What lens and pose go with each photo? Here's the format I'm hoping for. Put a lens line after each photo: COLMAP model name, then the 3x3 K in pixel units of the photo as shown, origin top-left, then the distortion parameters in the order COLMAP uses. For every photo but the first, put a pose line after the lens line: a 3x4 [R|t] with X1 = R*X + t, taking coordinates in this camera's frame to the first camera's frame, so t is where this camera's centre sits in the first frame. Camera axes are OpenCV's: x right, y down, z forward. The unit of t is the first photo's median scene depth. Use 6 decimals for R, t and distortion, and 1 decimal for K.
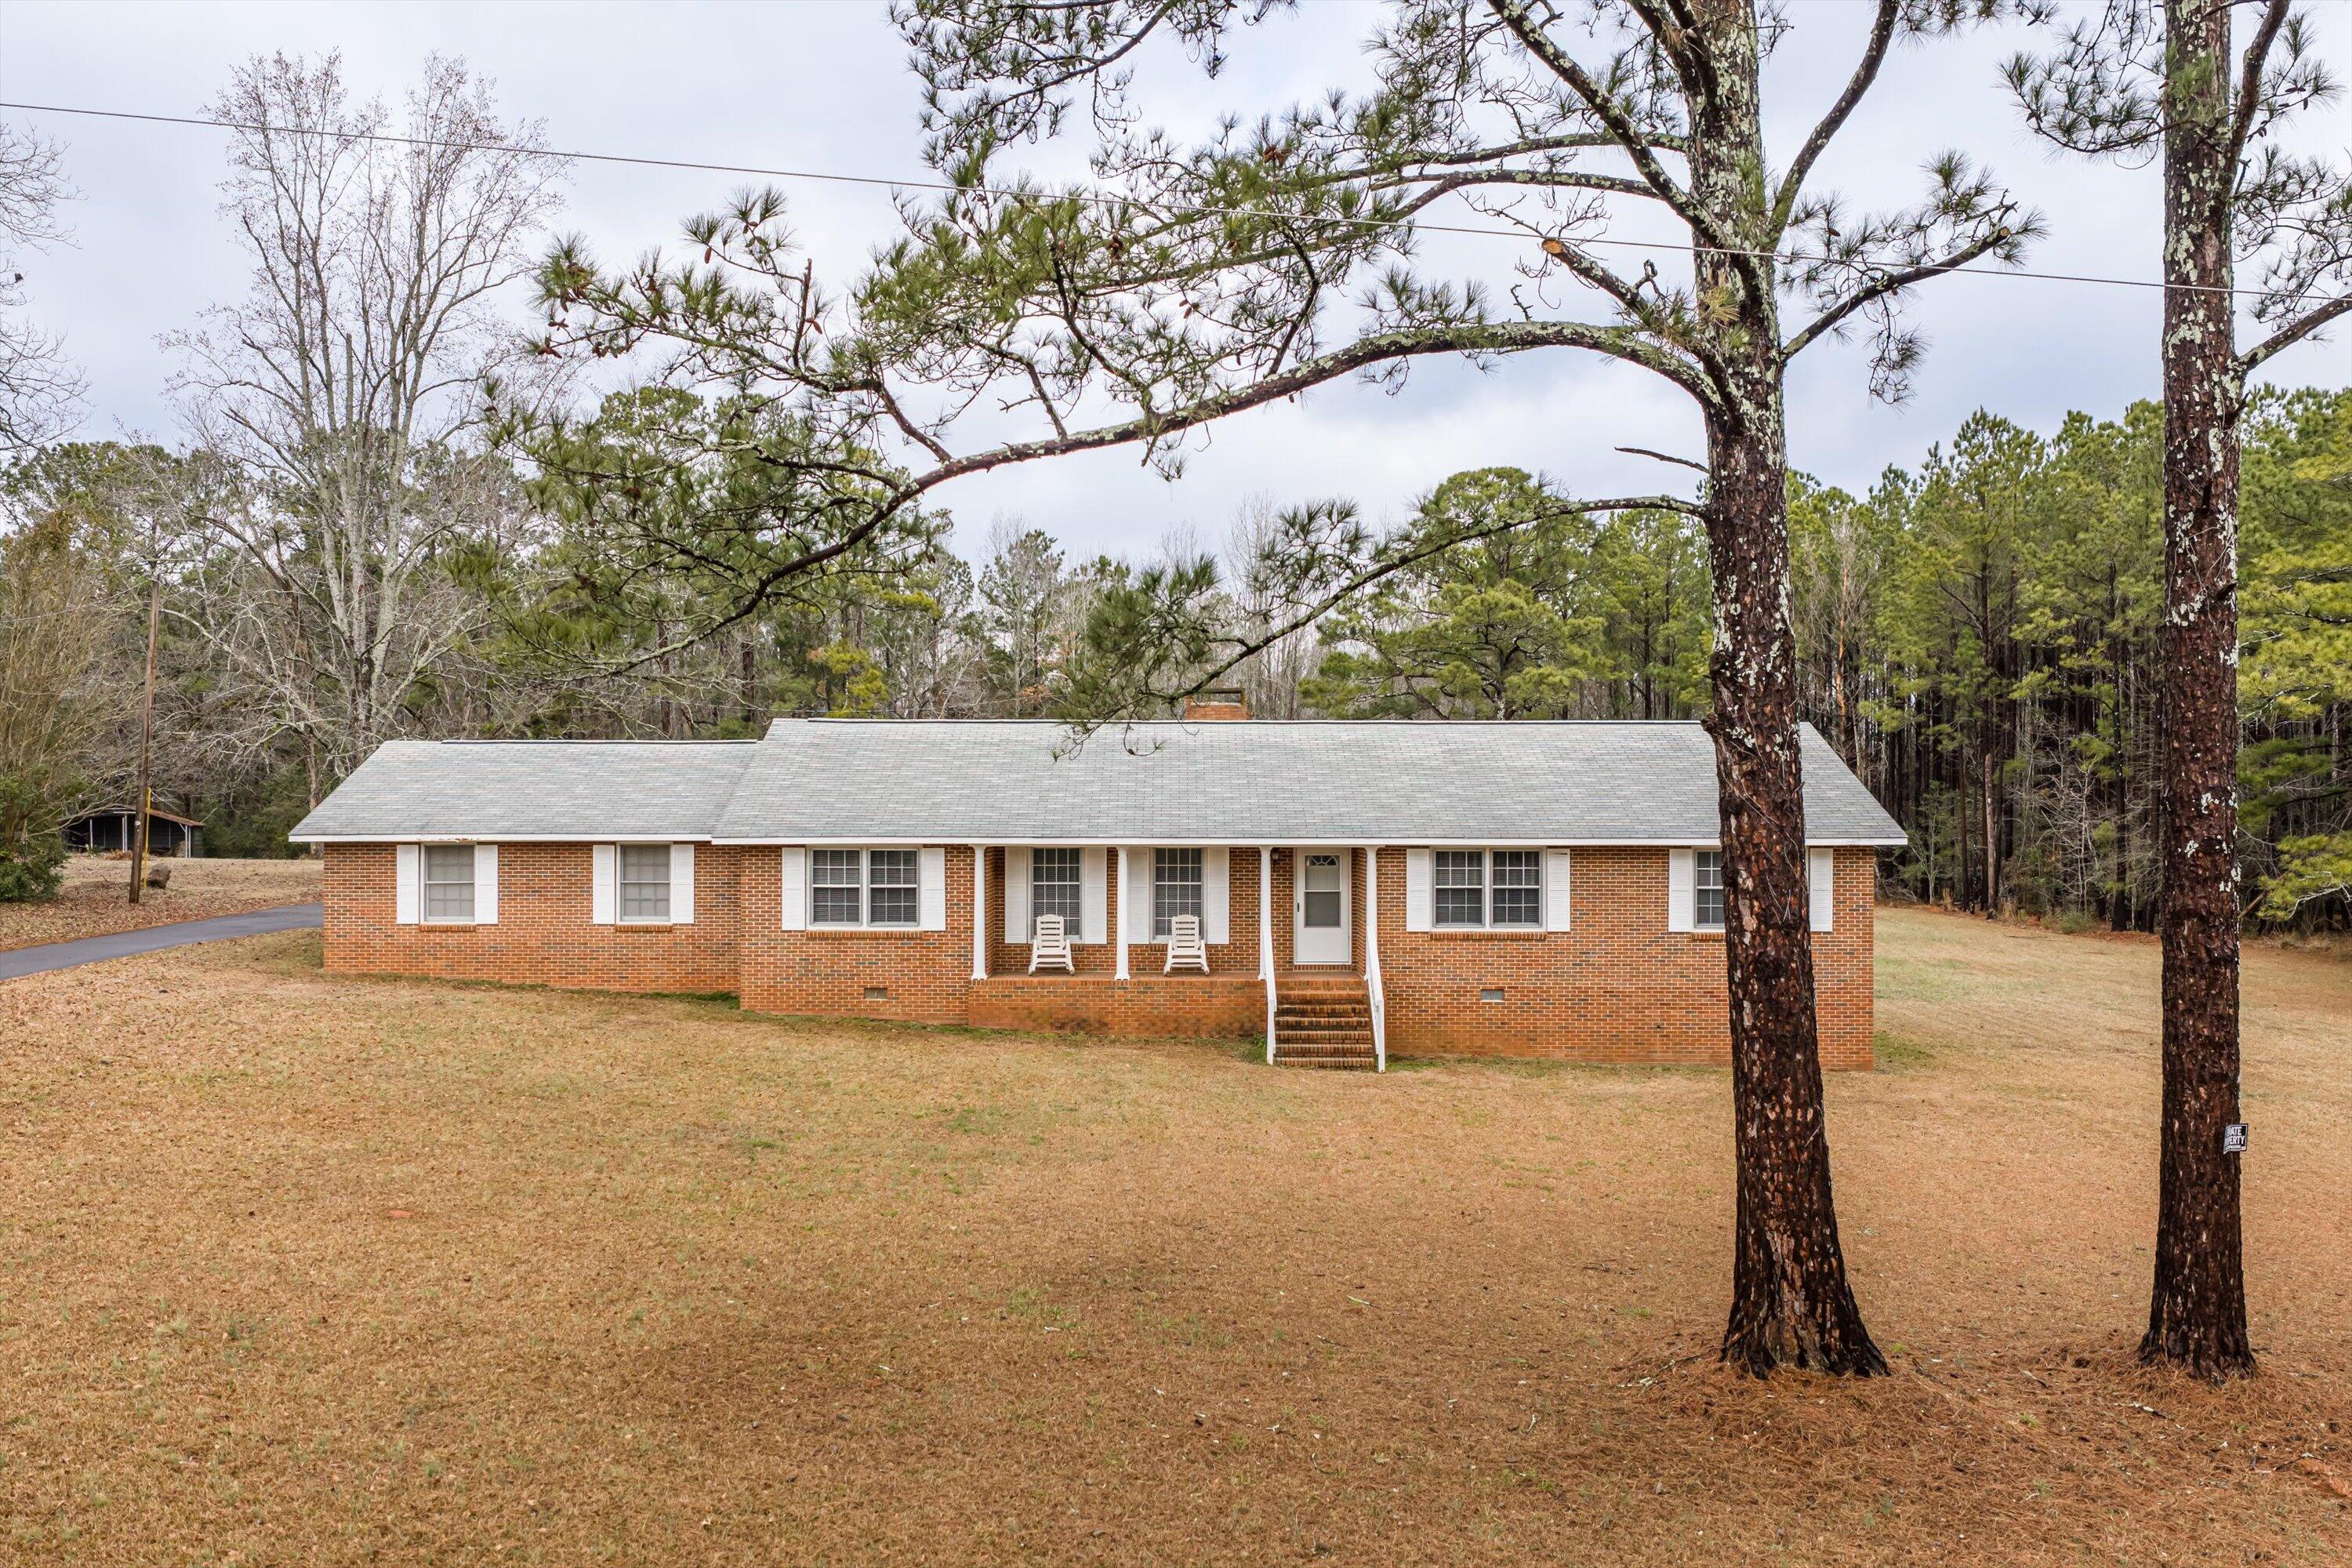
lens RADIAL K [[1950.2, 0, 1182.1], [0, 1950.2, 786.1], [0, 0, 1]] dist [0.026222, -0.046391]
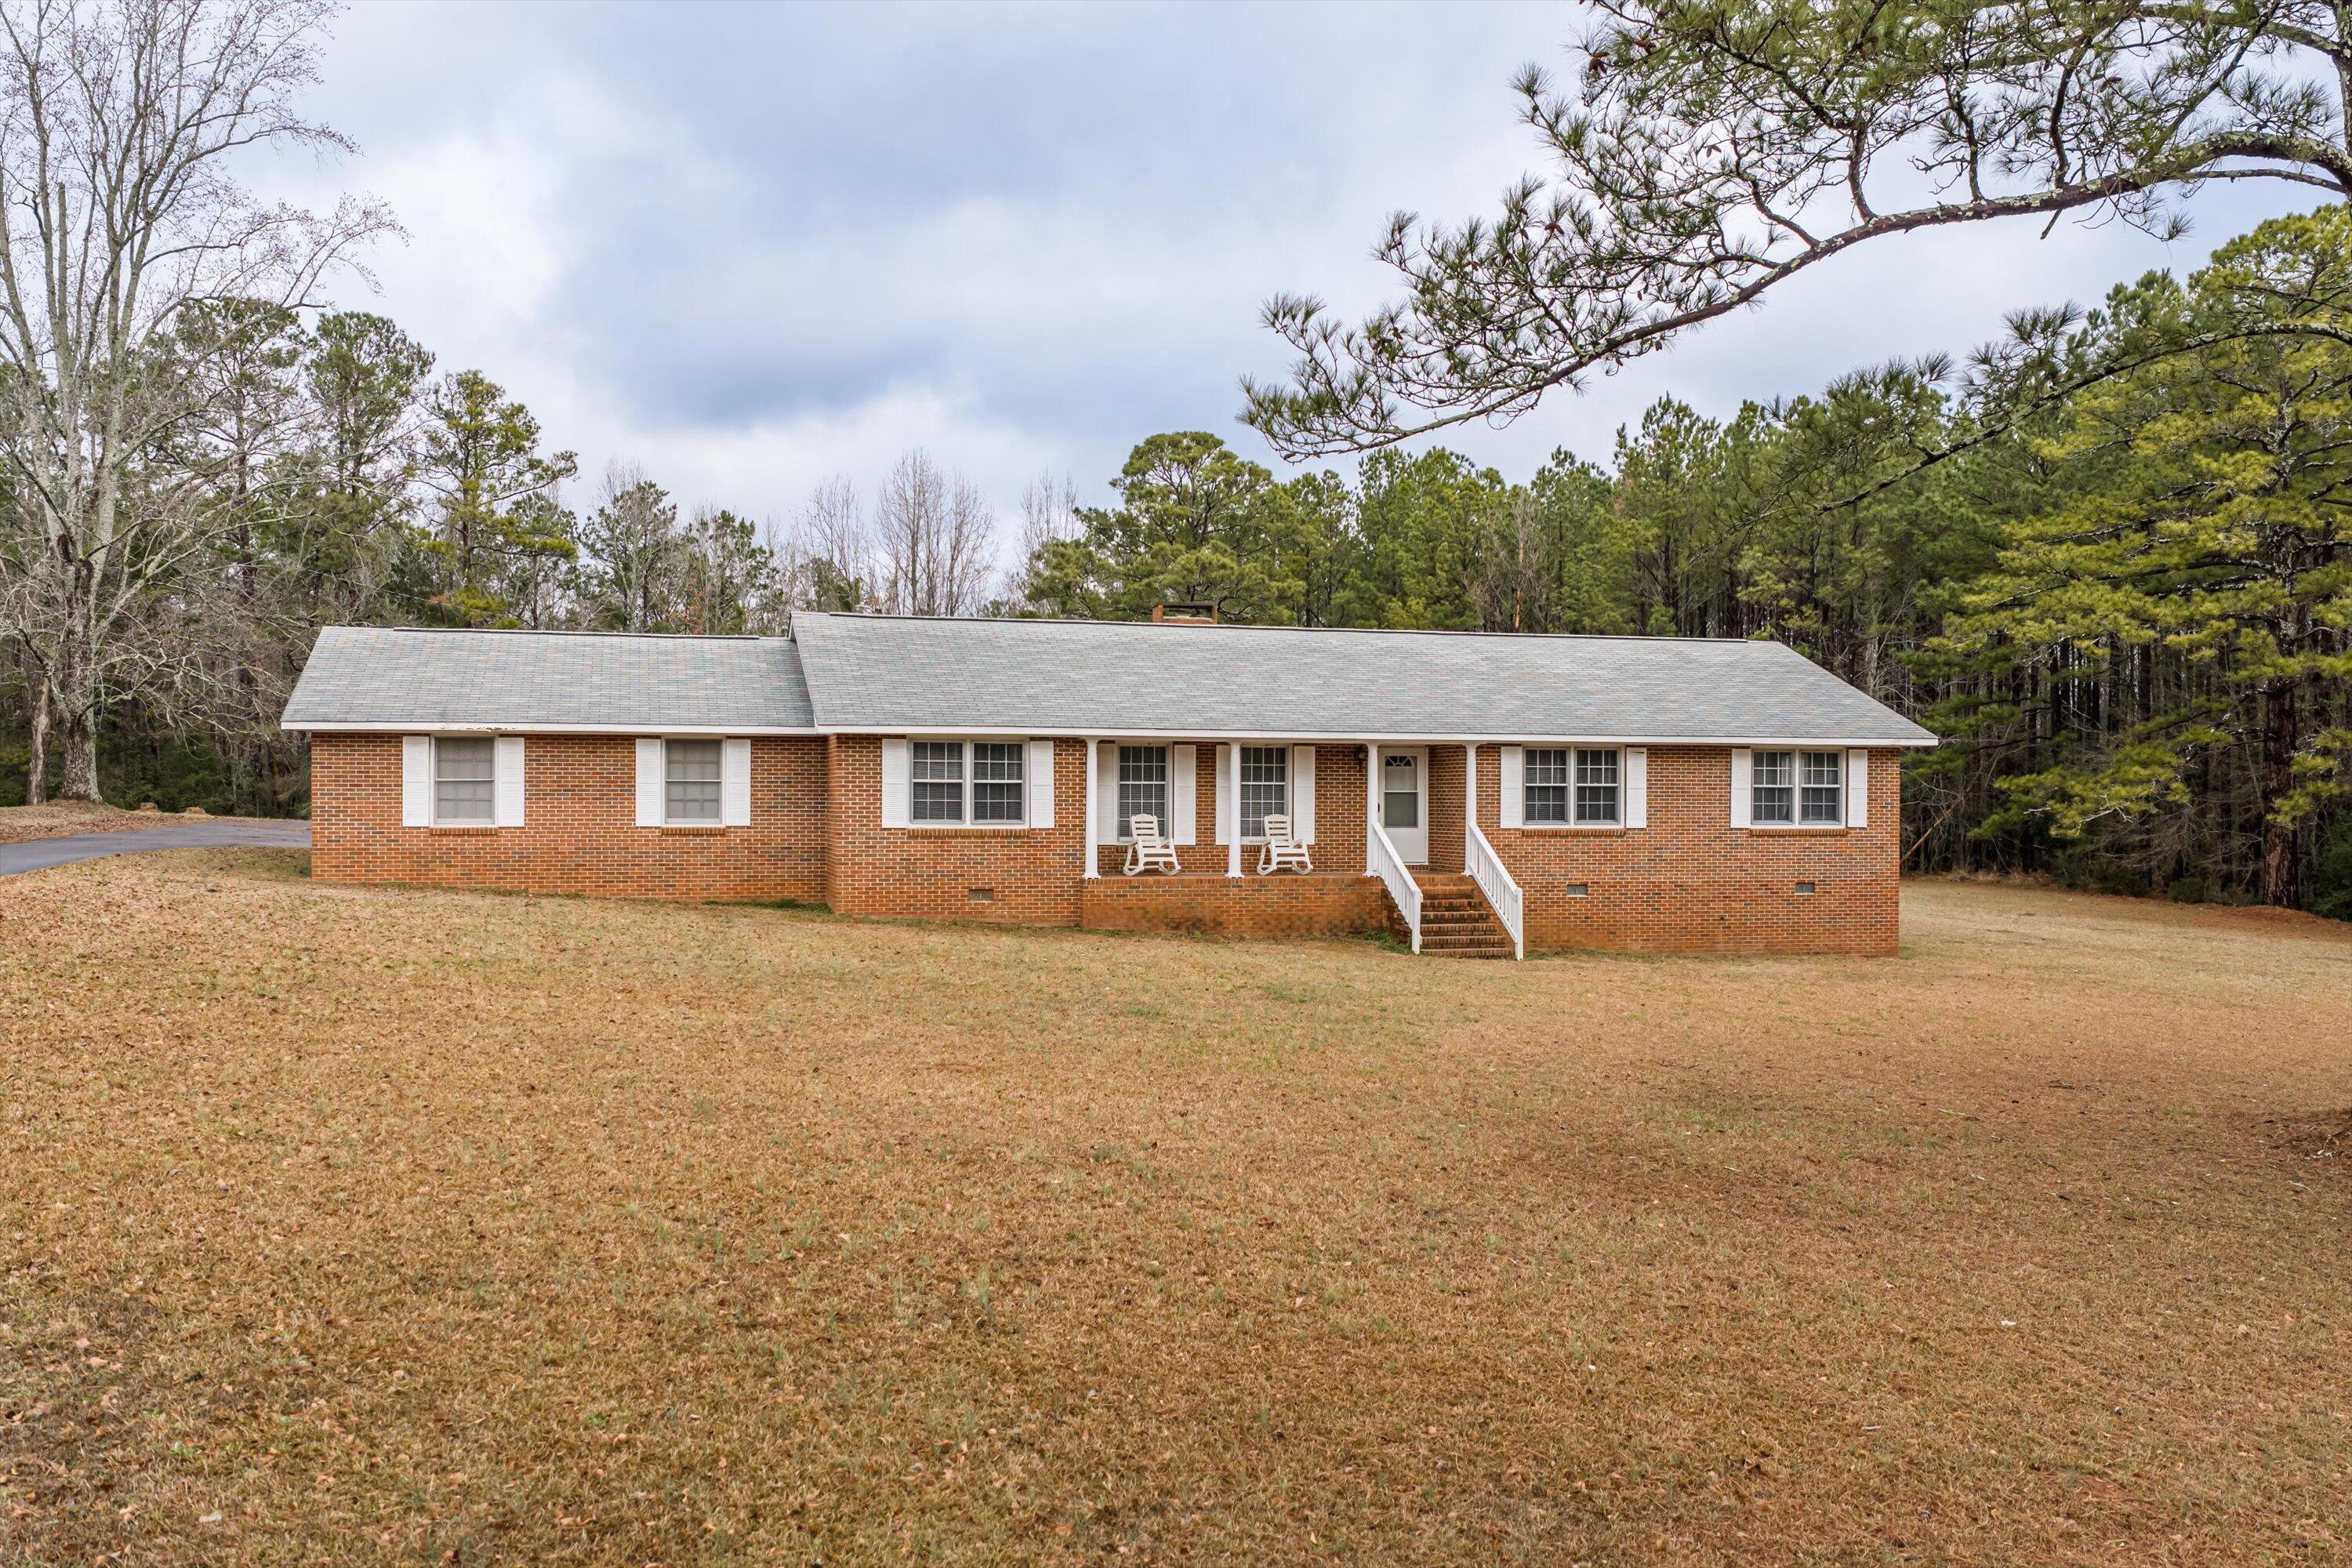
lens RADIAL K [[1950.2, 0, 1185.3], [0, 1950.2, 785.5], [0, 0, 1]] dist [0.026222, -0.046391]
pose [[0.963379, 0.004263, 0.268109, -0.313754], [-0.005066, 0.999985, 0.002302, 0.050858], [-0.268095, -0.003576, 0.963386, 0.068413]]
